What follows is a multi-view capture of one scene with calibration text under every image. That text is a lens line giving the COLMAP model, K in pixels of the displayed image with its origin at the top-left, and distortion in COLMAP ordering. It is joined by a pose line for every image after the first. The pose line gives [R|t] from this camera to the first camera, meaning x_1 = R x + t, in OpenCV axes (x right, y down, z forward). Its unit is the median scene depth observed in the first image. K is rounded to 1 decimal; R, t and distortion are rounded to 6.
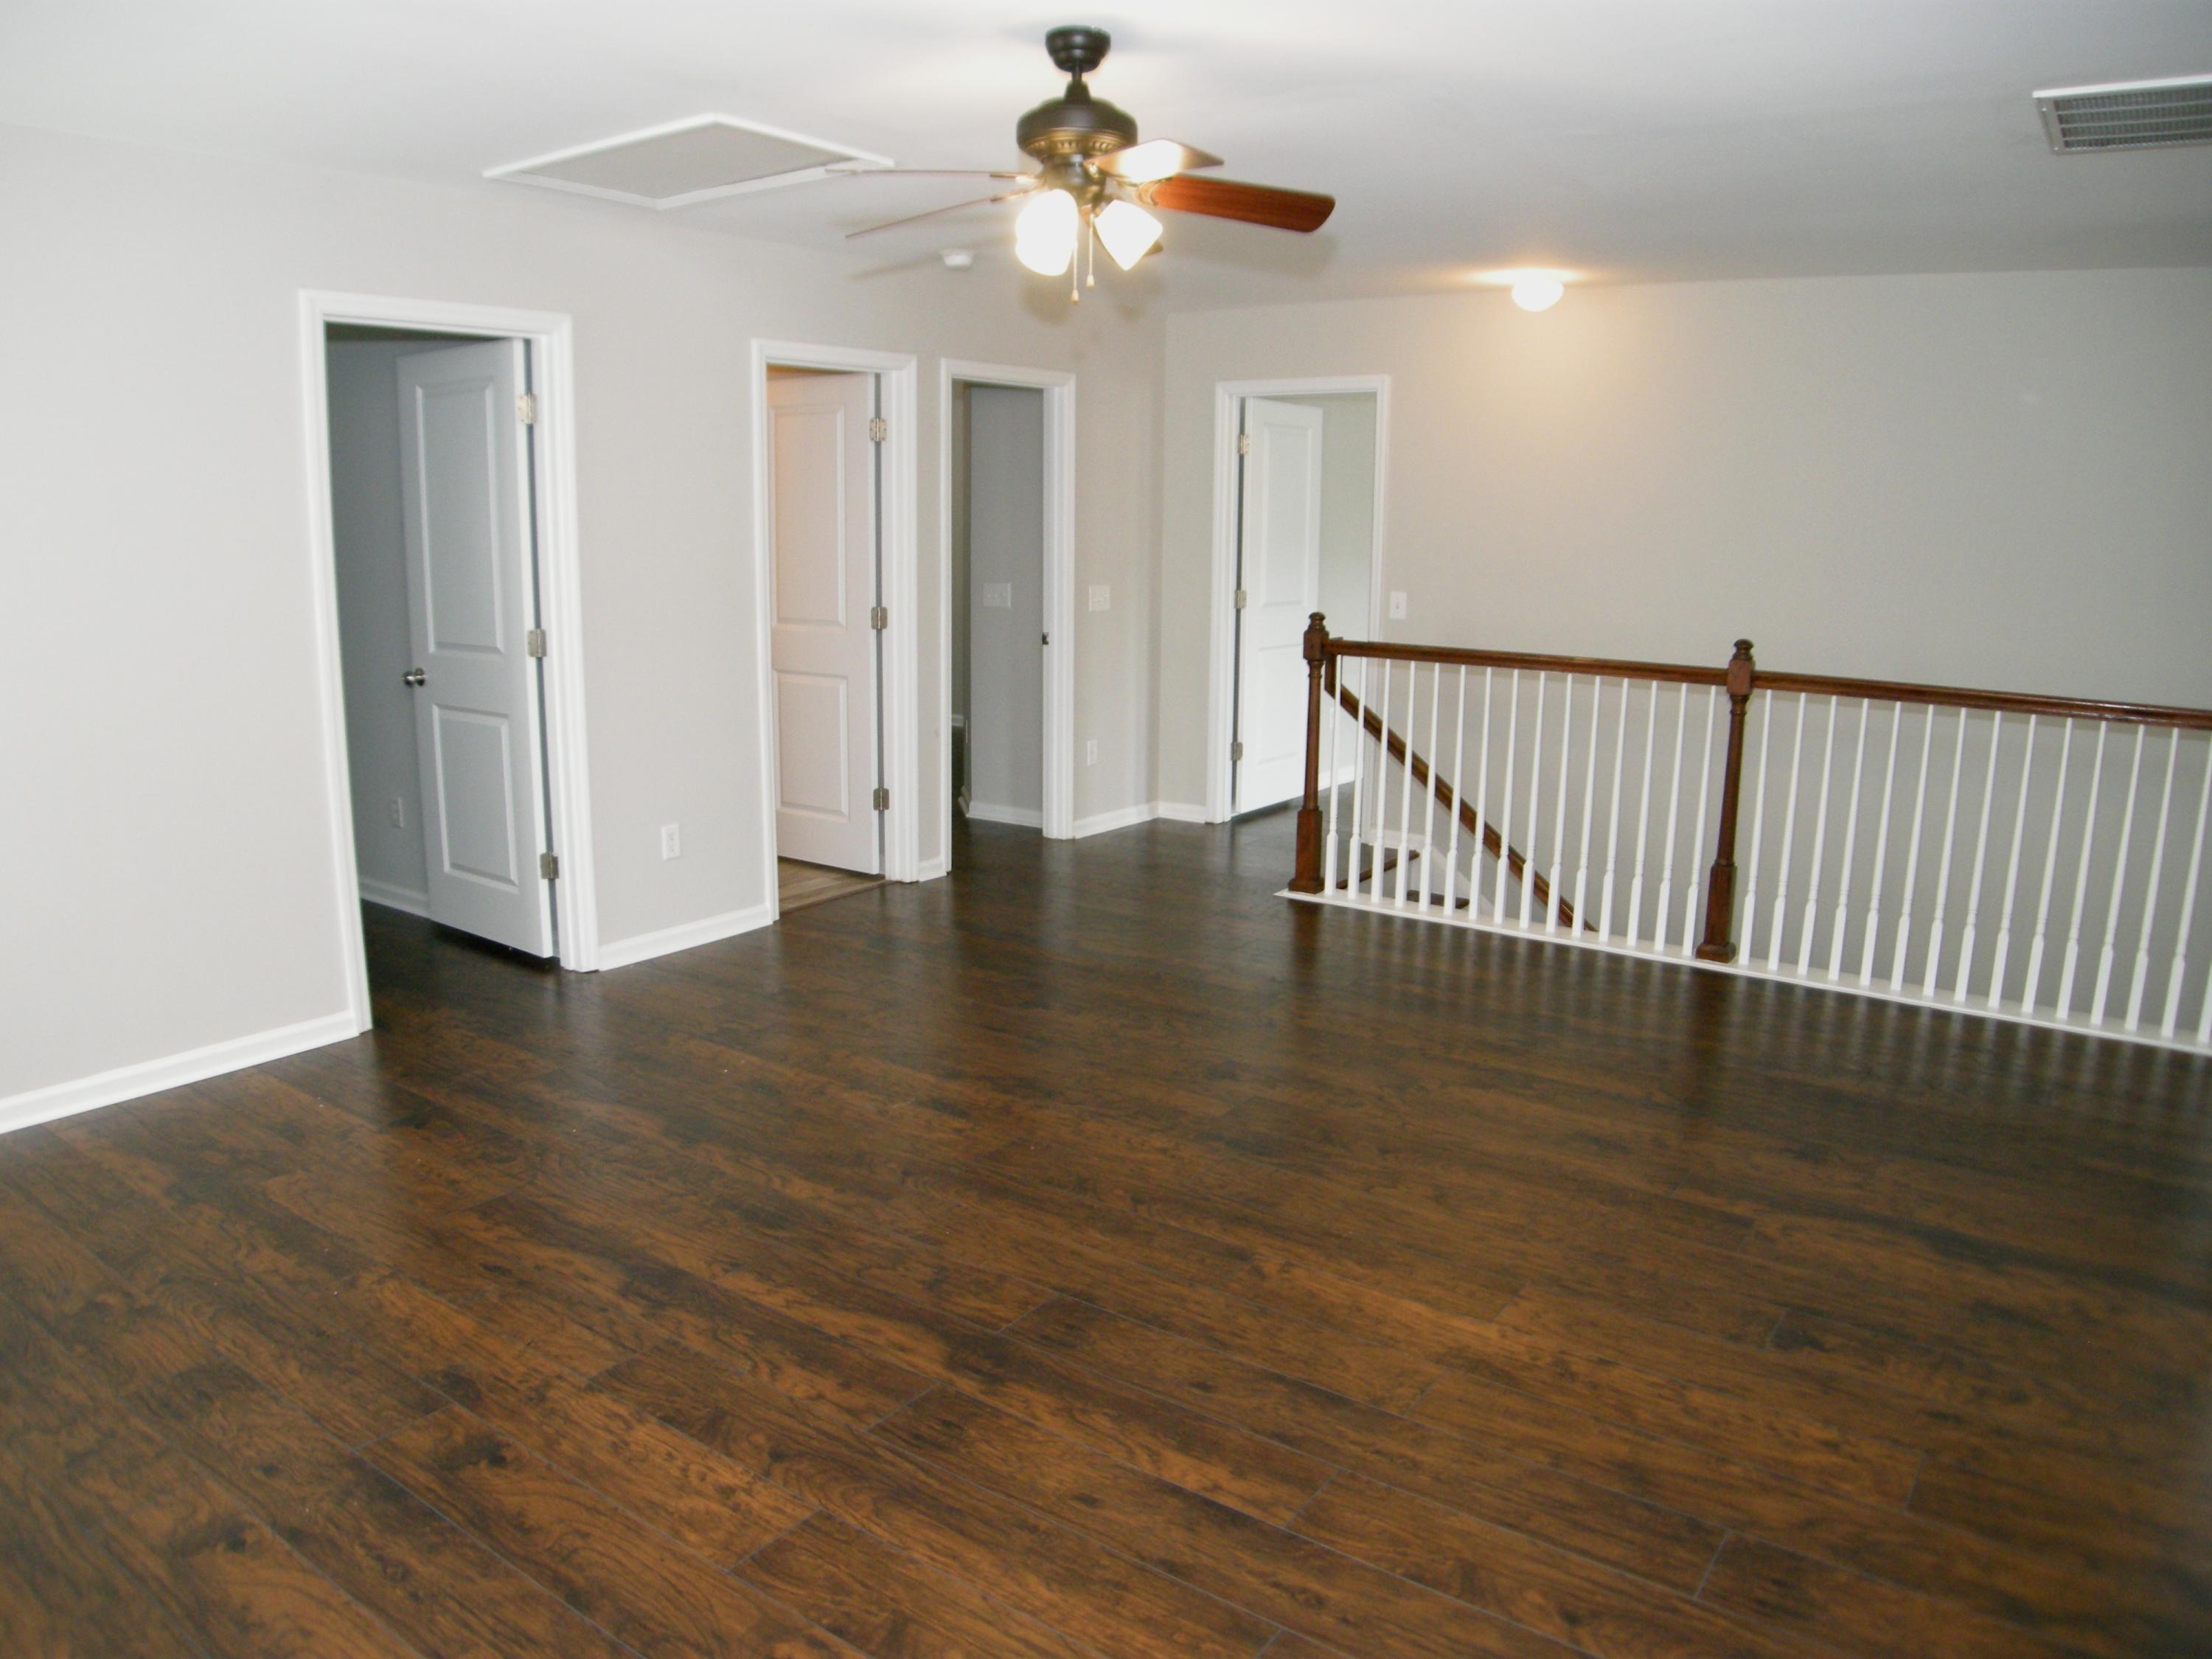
lens RADIAL K [[1545.7, 0, 1100.0], [0, 1545.7, 847.8], [0, 0, 1]] dist [-0.156402, 0.046425]
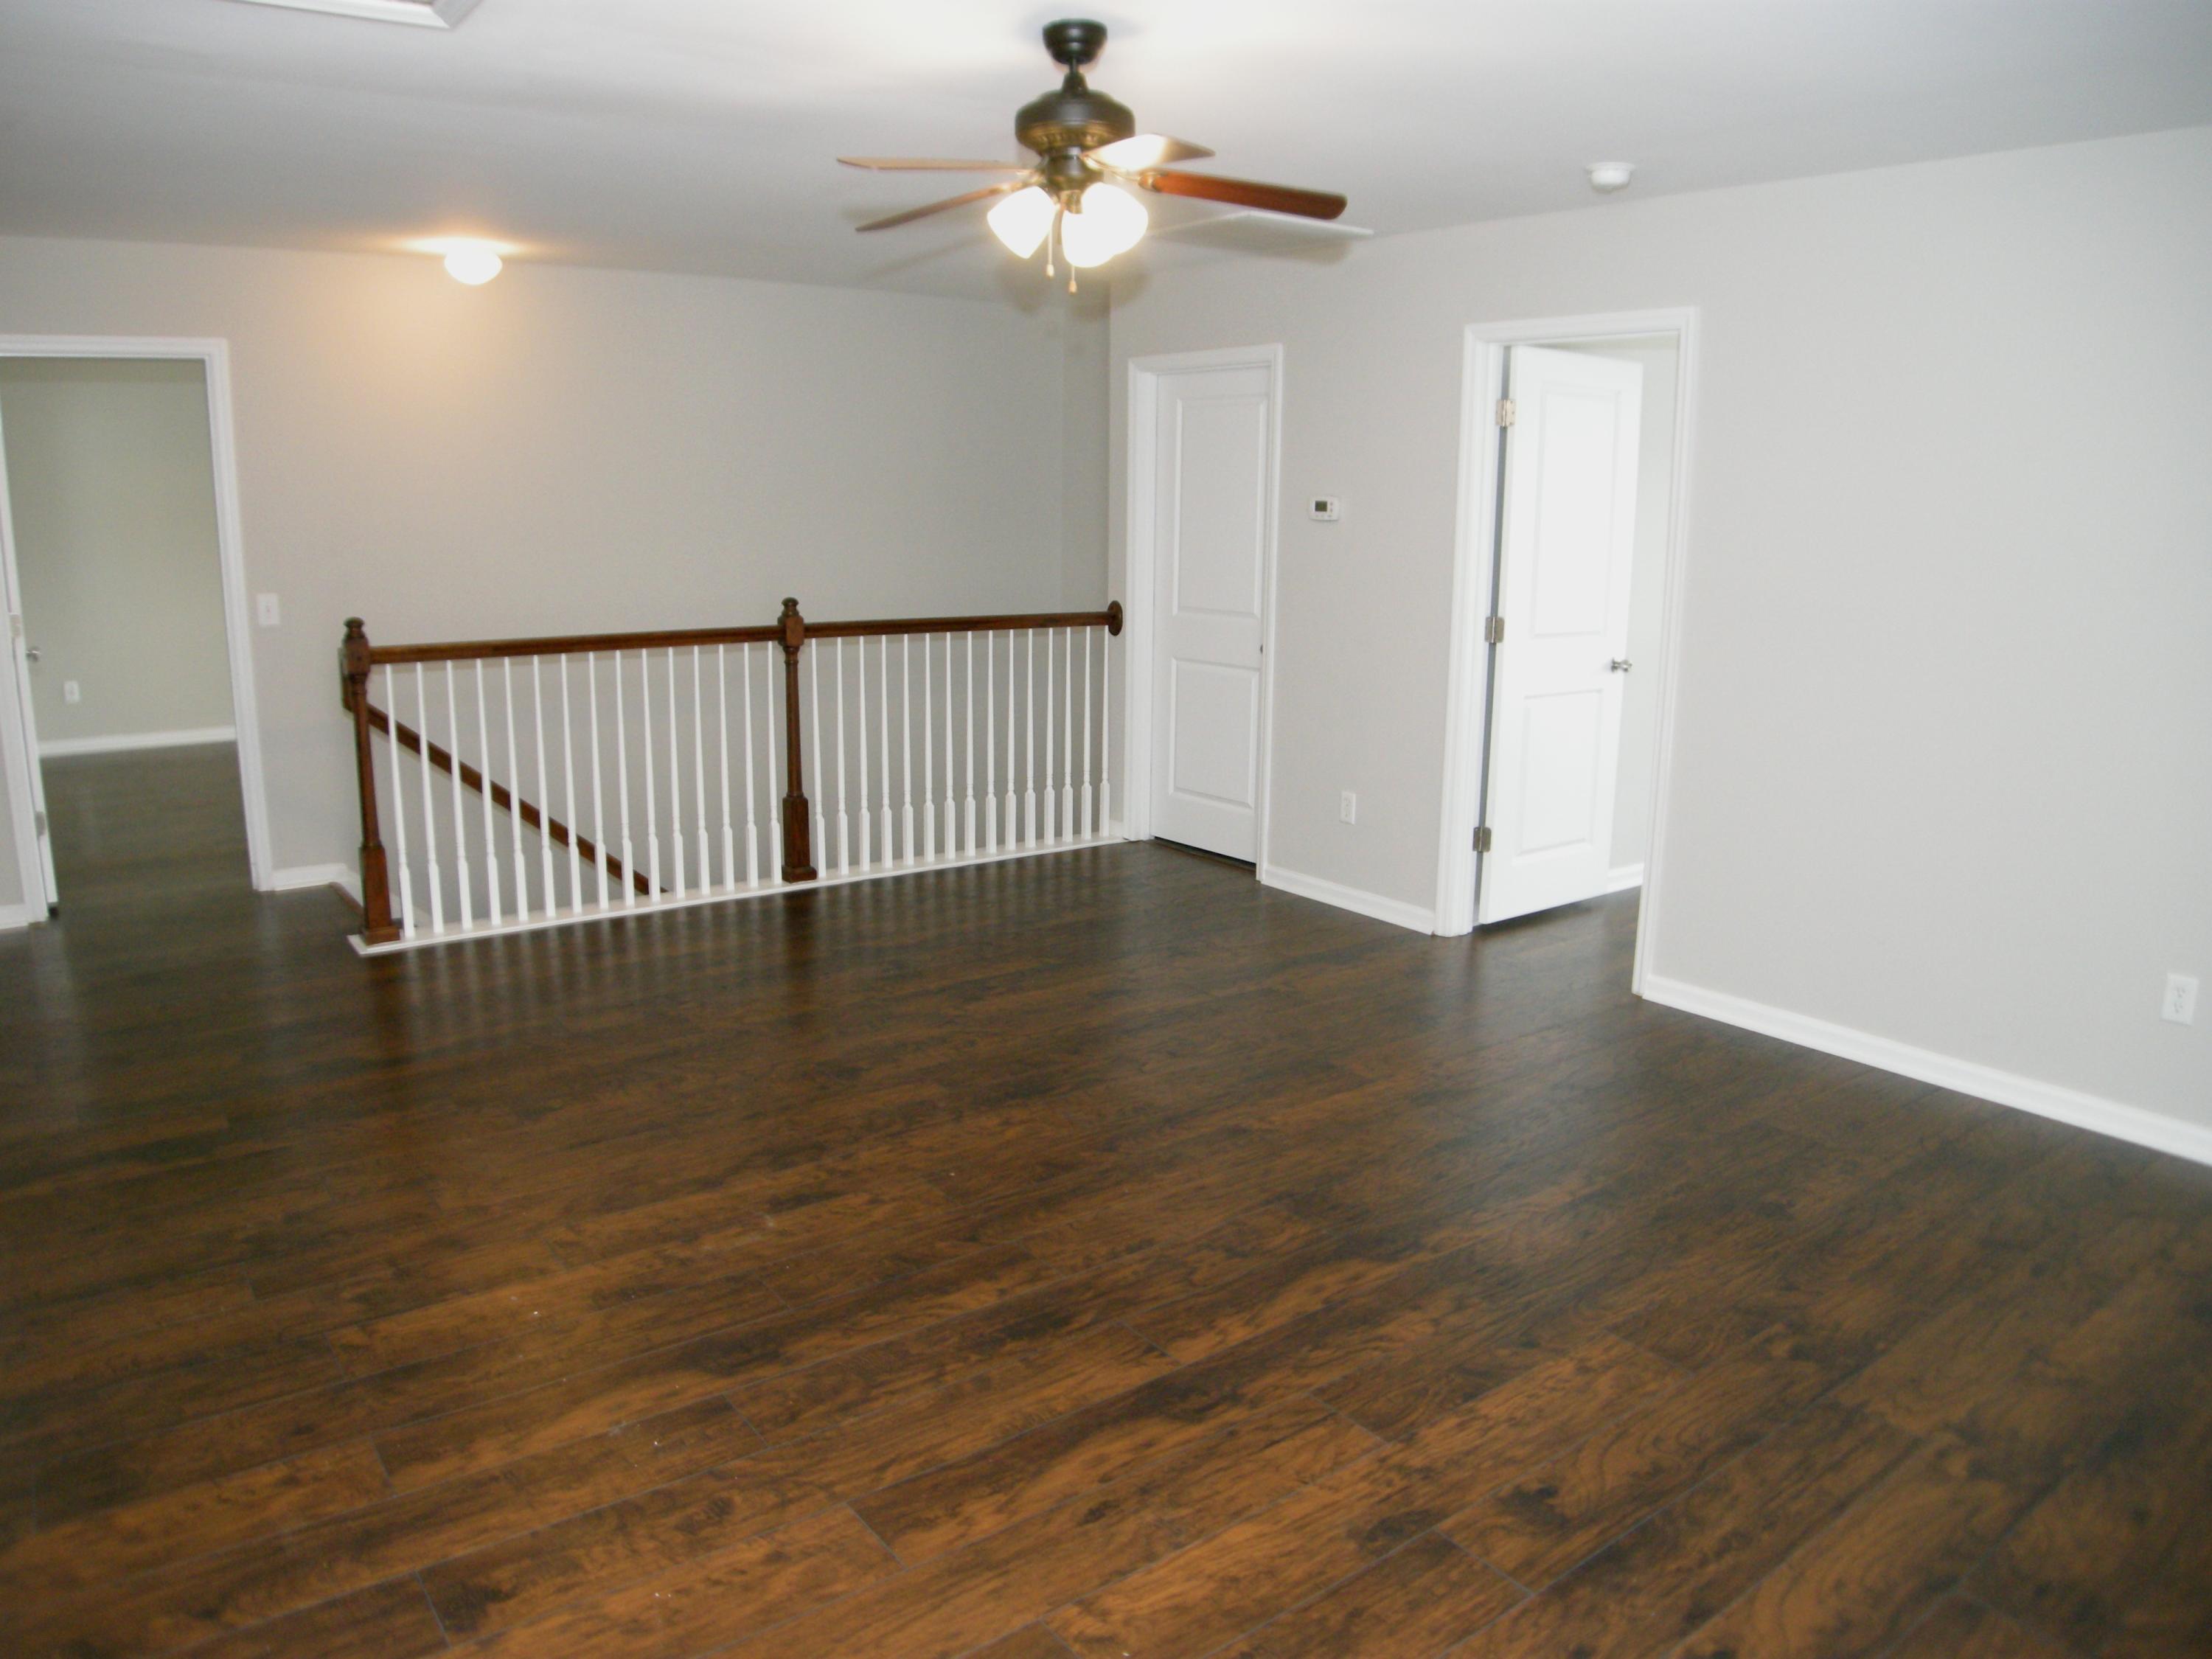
lens RADIAL K [[1545.7, 0, 1058.0], [0, 1545.7, 840.1], [0, 0, 1]] dist [-0.156402, 0.046425]
pose [[0.323998, -0.213128, 0.921738, -0.634182], [0.197018, 0.968133, 0.154603, -0.102850], [-0.925316, 0.131508, 0.355664, 0.429564]]
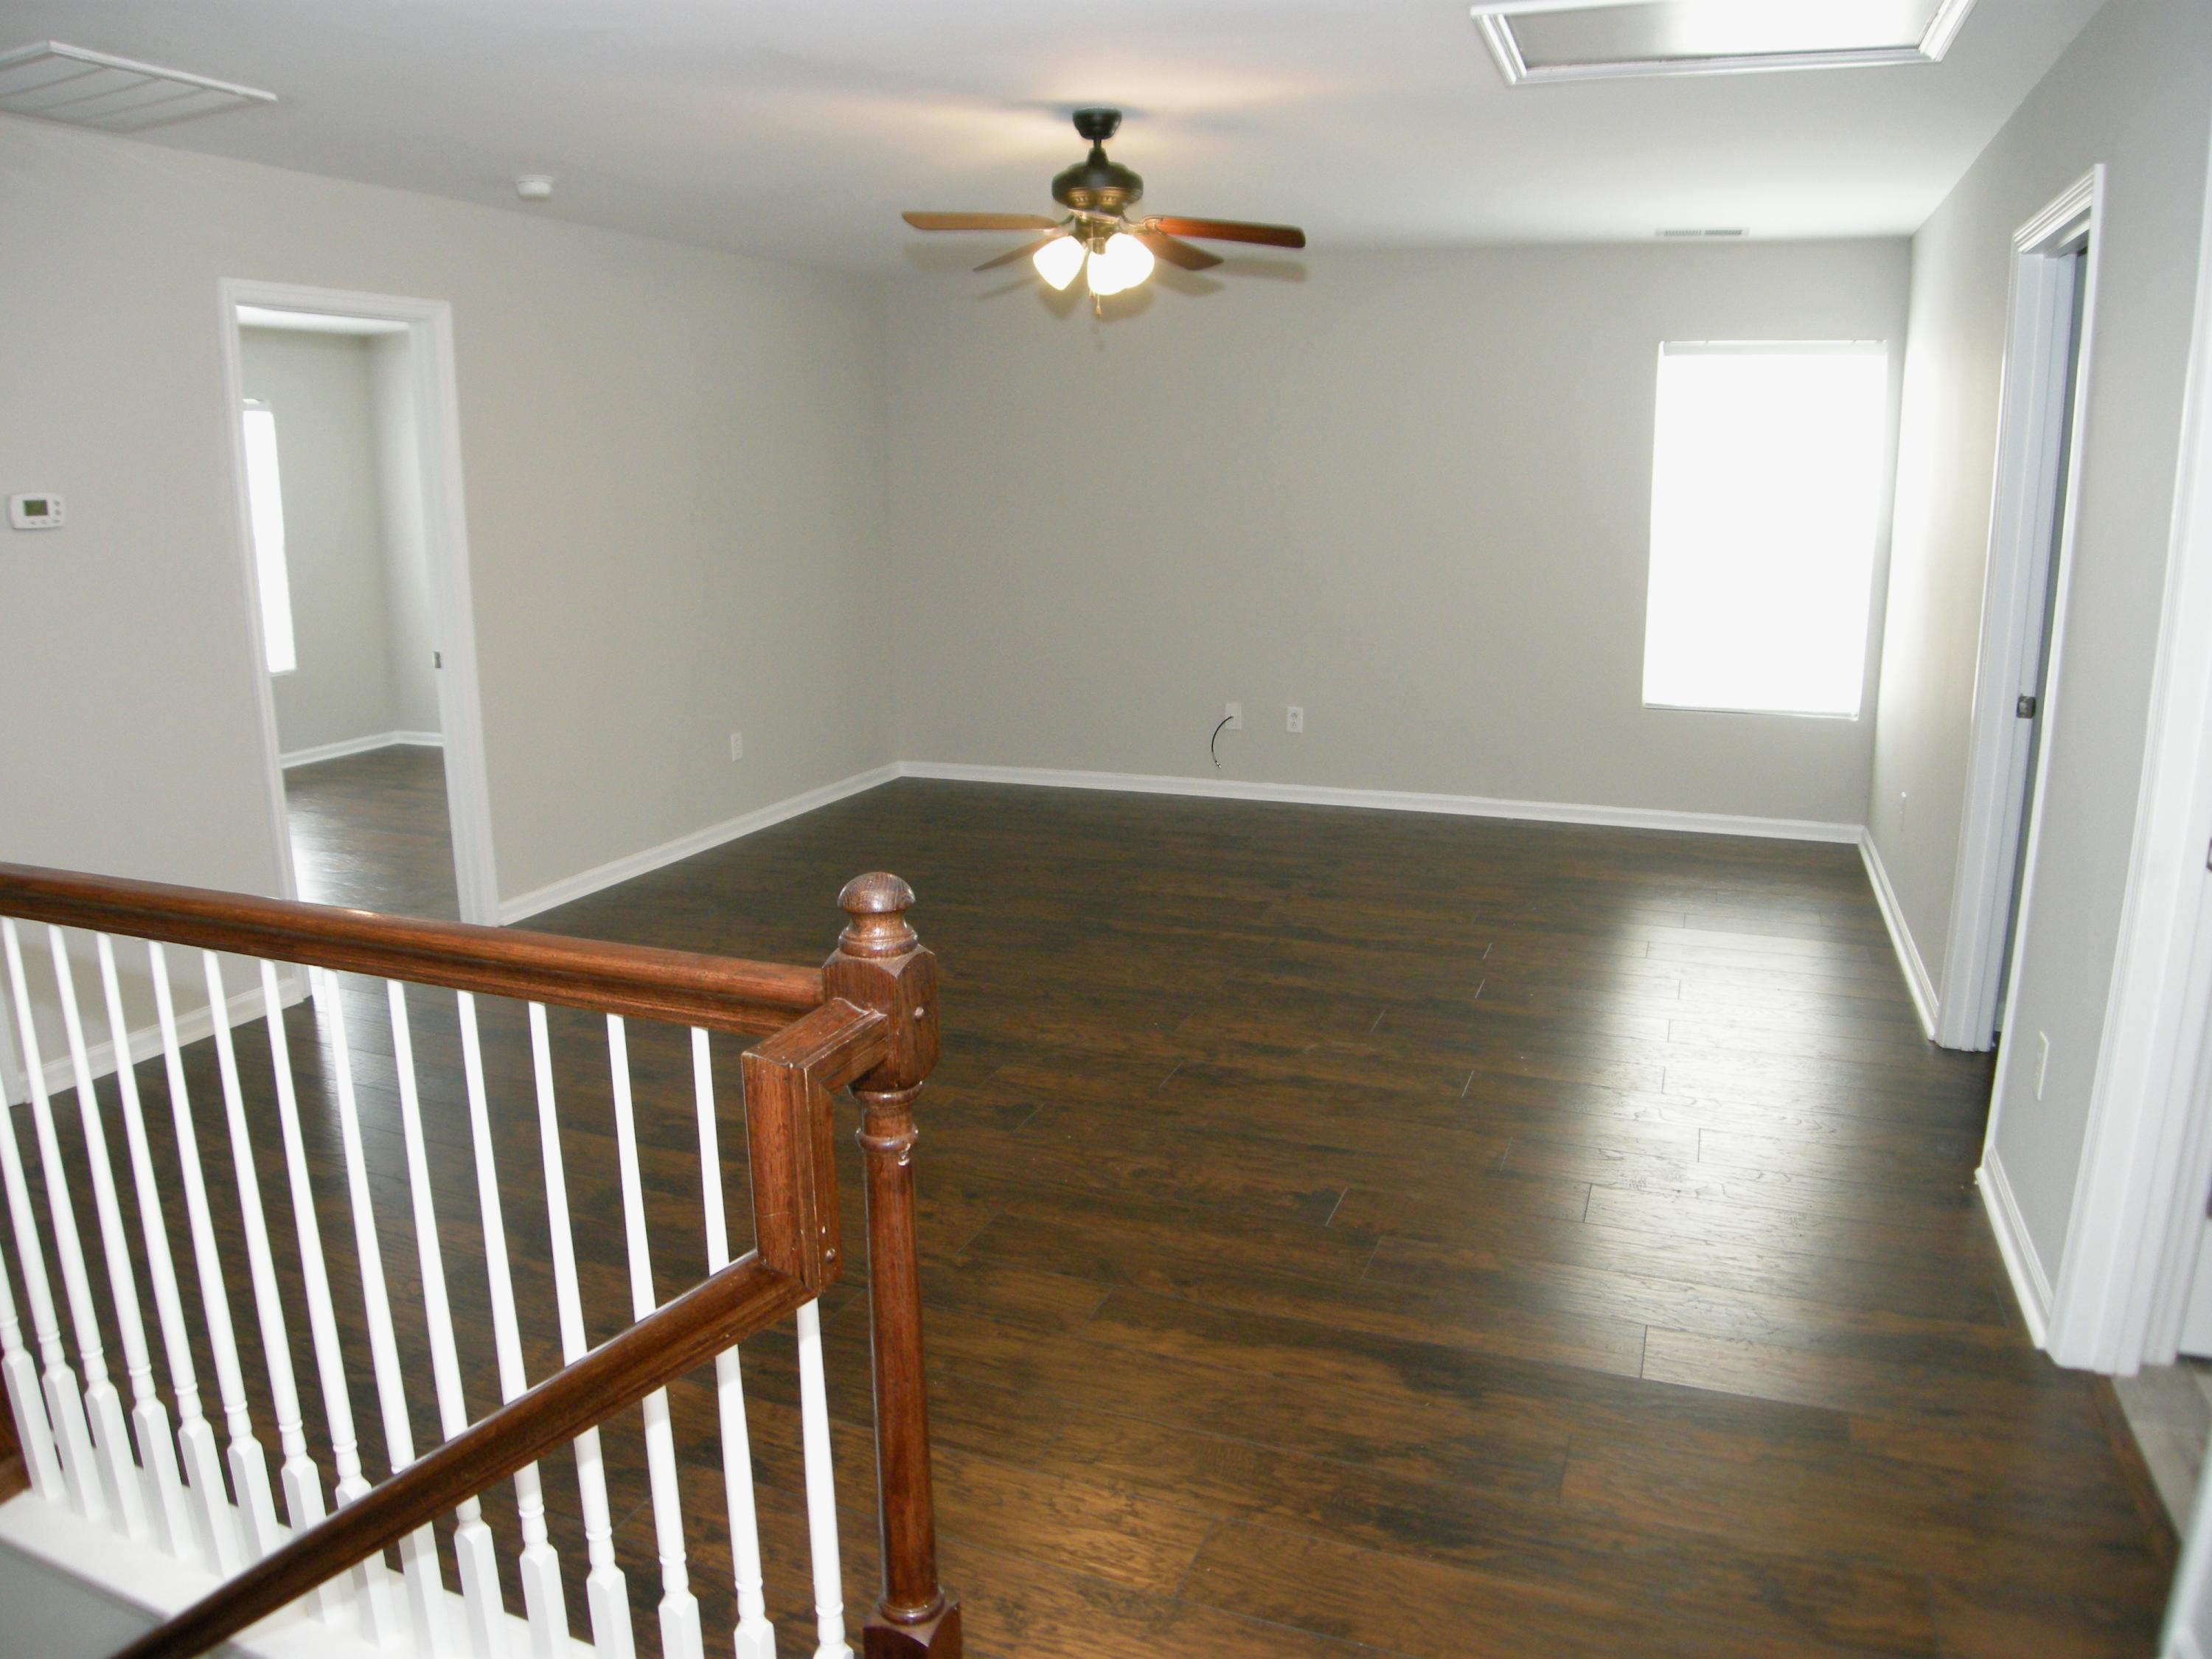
lens RADIAL K [[1545.7, 0, 1095.0], [0, 1545.7, 830.2], [0, 0, 1]] dist [-0.156402, 0.046425]
pose [[-0.971575, 0.047991, -0.231816, 0.196242], [-0.053633, 0.909152, 0.412996, -0.309609], [0.230577, 0.413690, -0.880735, 1.455917]]
